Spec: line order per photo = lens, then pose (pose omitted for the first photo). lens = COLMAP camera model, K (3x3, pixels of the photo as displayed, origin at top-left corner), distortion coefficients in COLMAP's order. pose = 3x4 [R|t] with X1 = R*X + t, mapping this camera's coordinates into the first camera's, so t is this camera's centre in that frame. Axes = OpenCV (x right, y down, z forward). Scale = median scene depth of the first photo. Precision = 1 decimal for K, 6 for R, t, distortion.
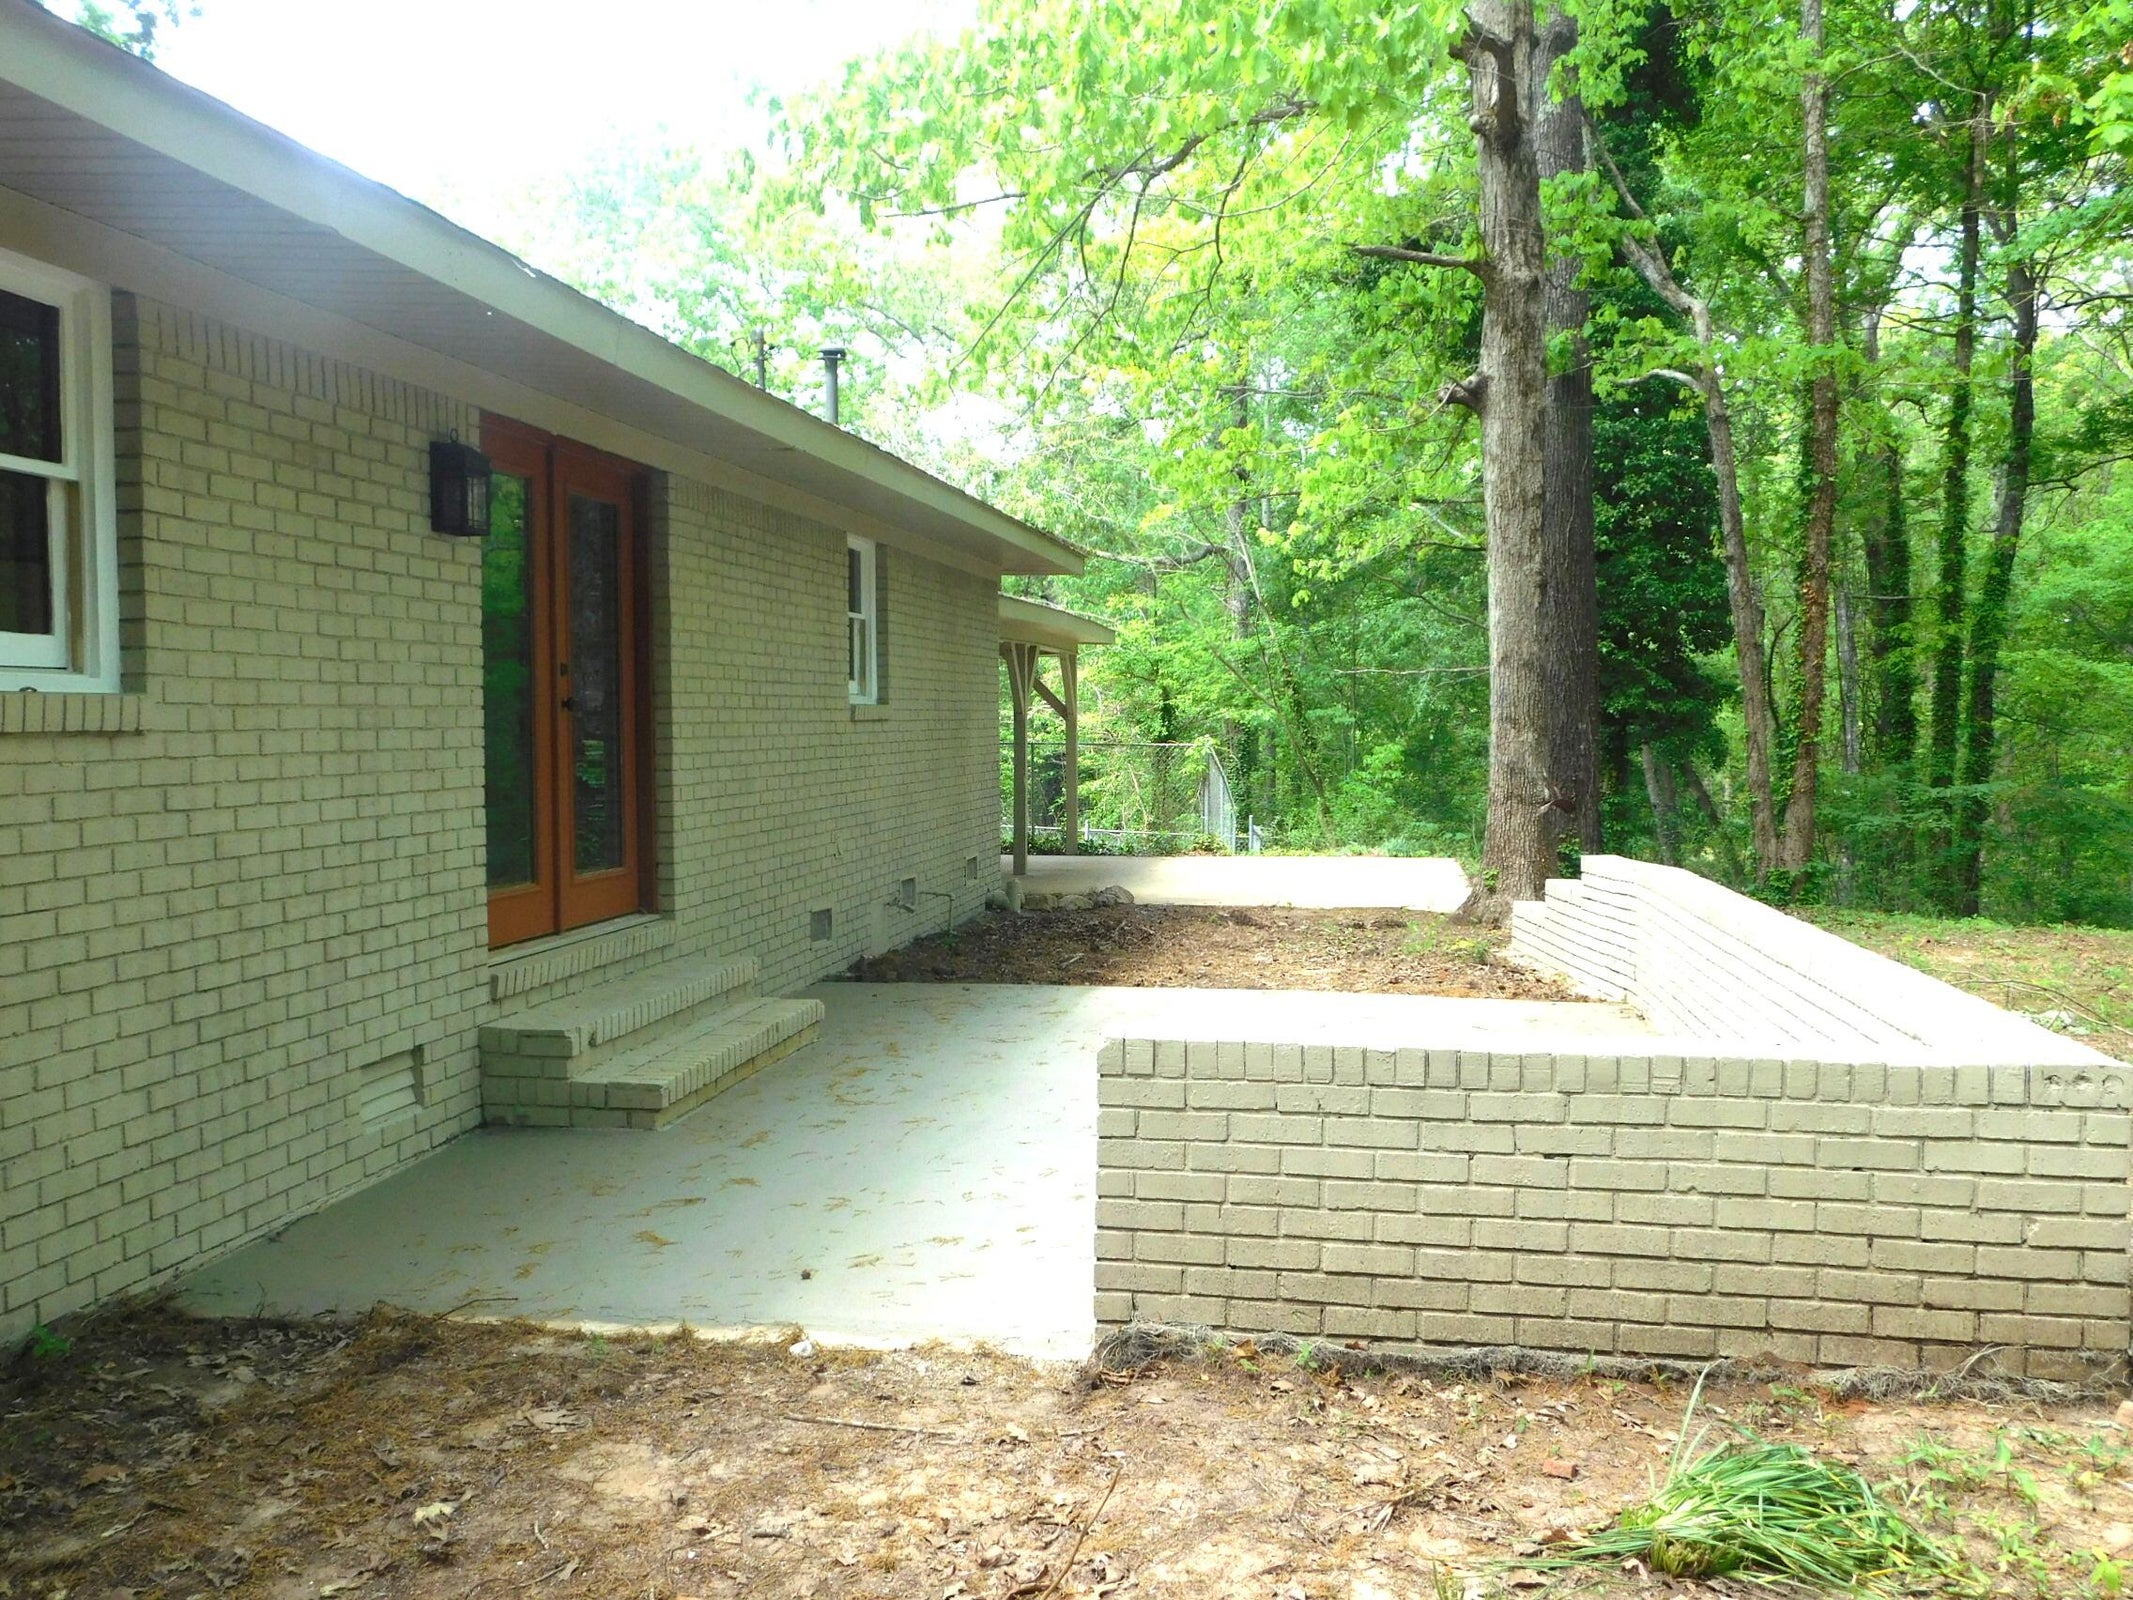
lens RADIAL K [[1877.0, 0, 1069.1], [0, 1877.0, 801.7], [0, 0, 1]] dist [-0.000941, 0.002857]
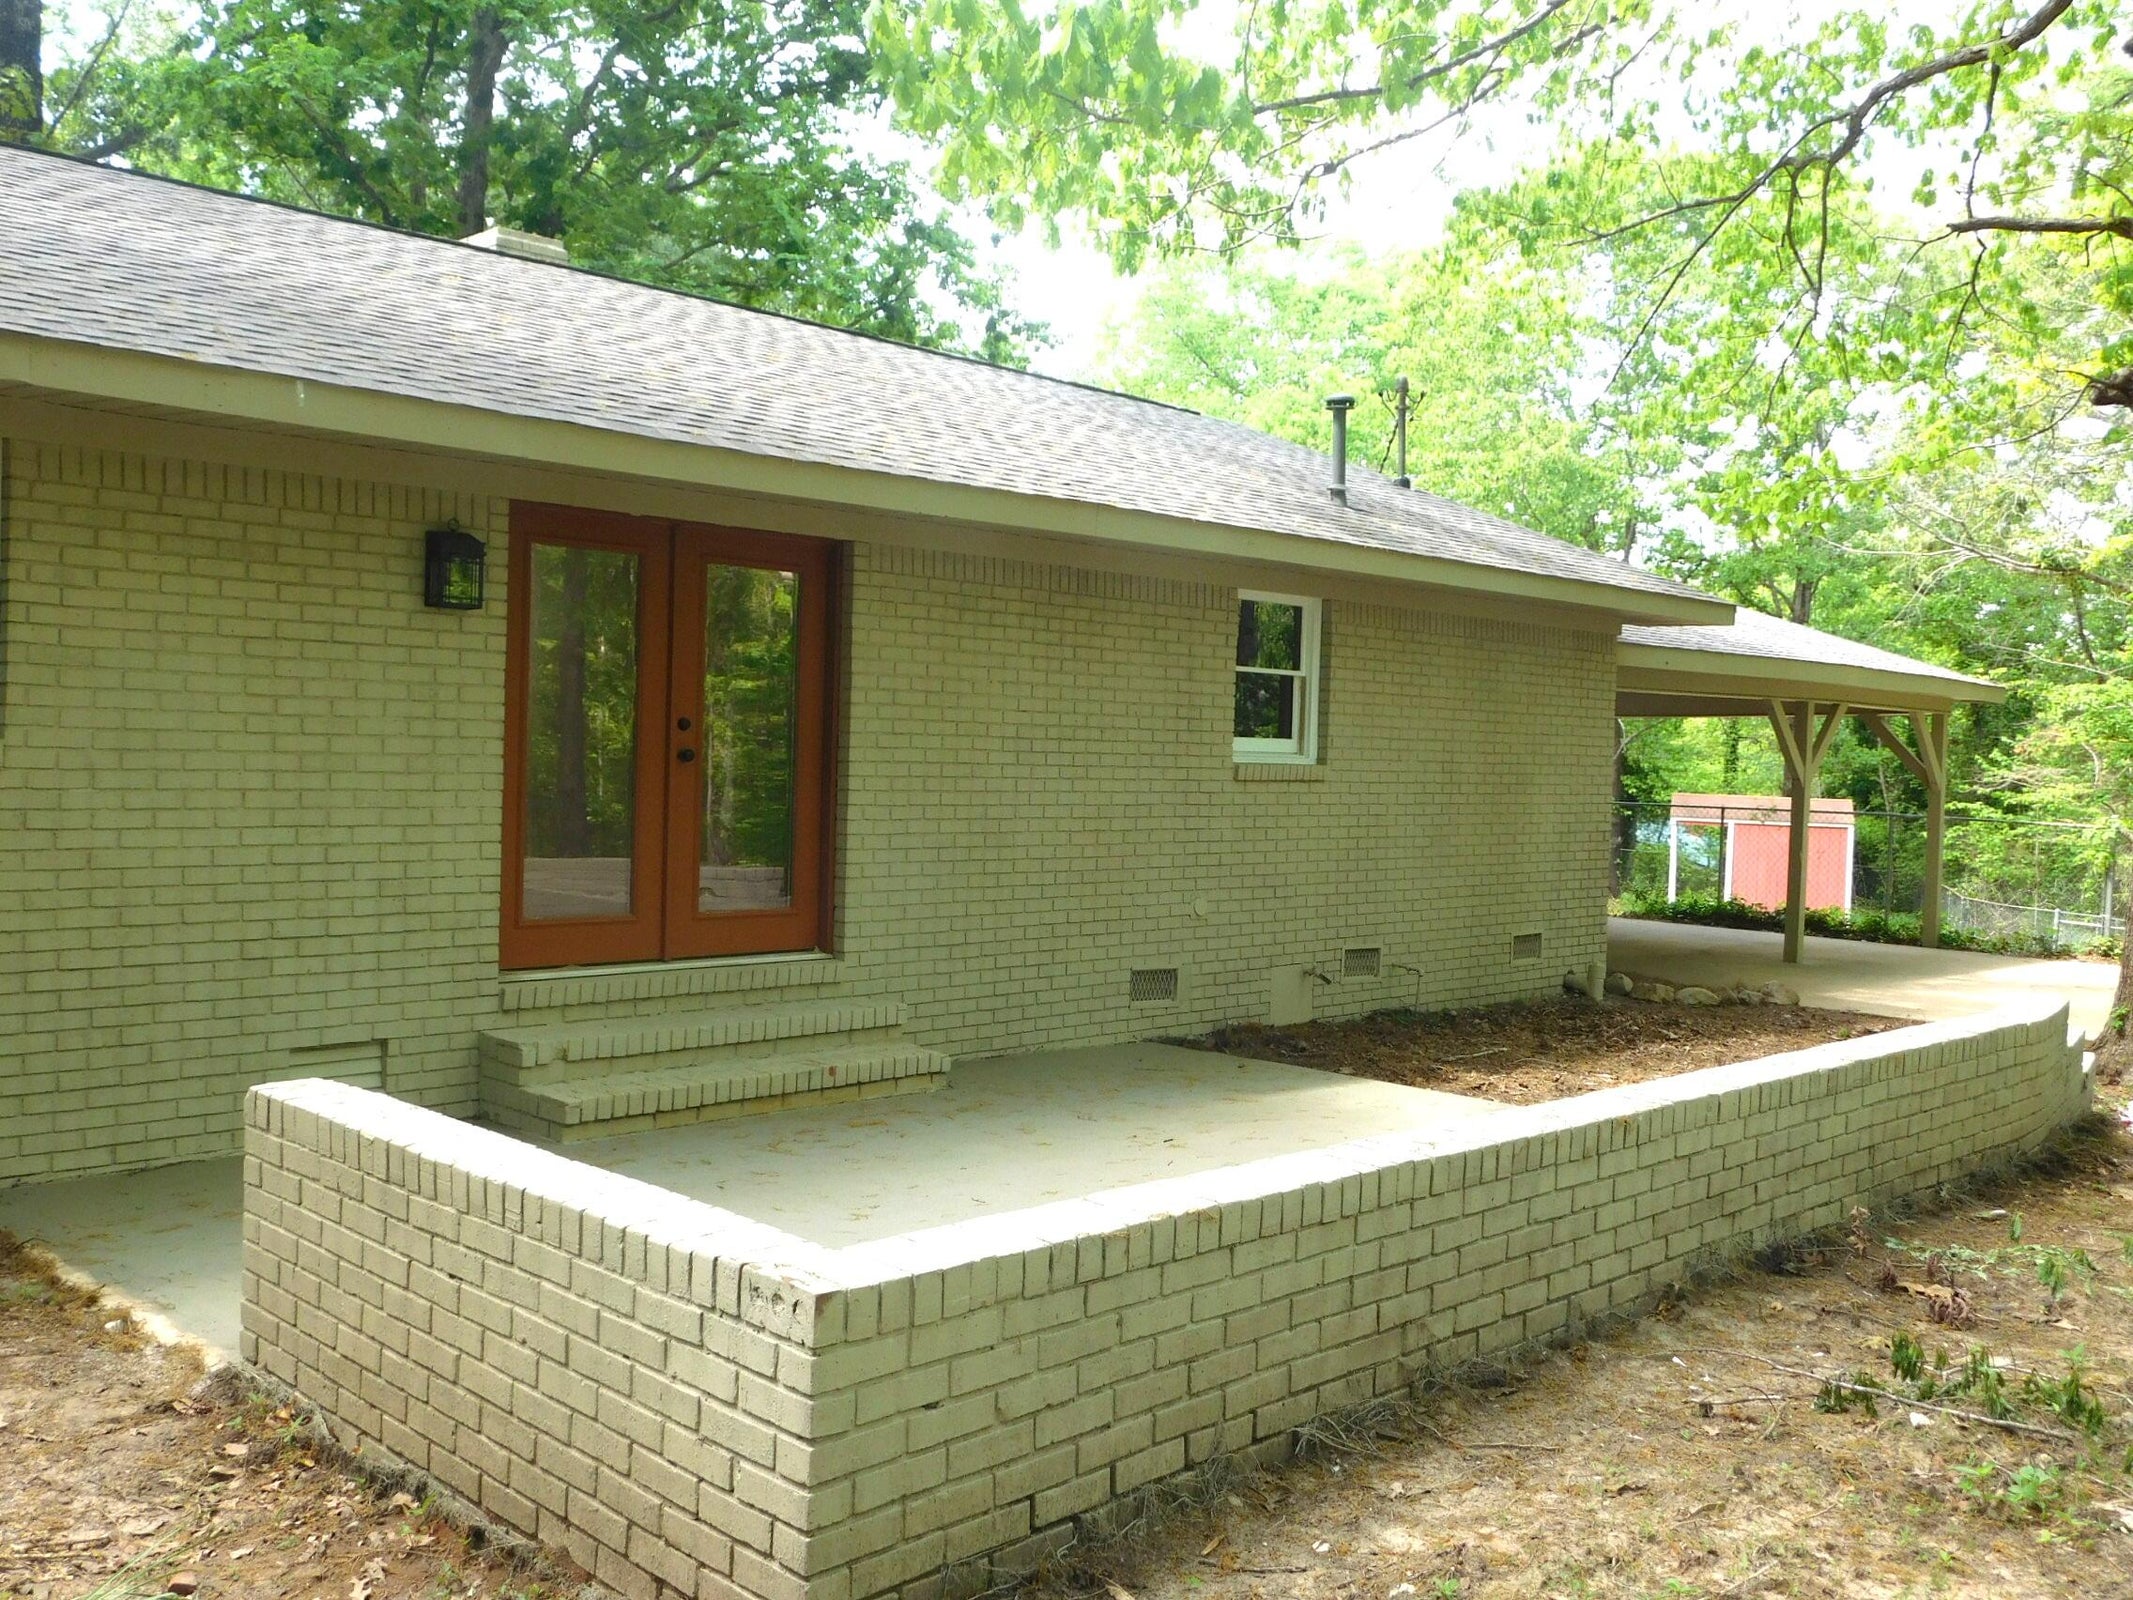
lens RADIAL K [[1877.0, 0, 1070.1], [0, 1877.0, 799.8], [0, 0, 1]] dist [-0.000941, 0.002857]
pose [[0.815939, 0.041697, -0.576632, 0.720351], [-0.056671, 0.998361, -0.007997, -0.038361], [0.575354, 0.039204, 0.816965, 0.287476]]
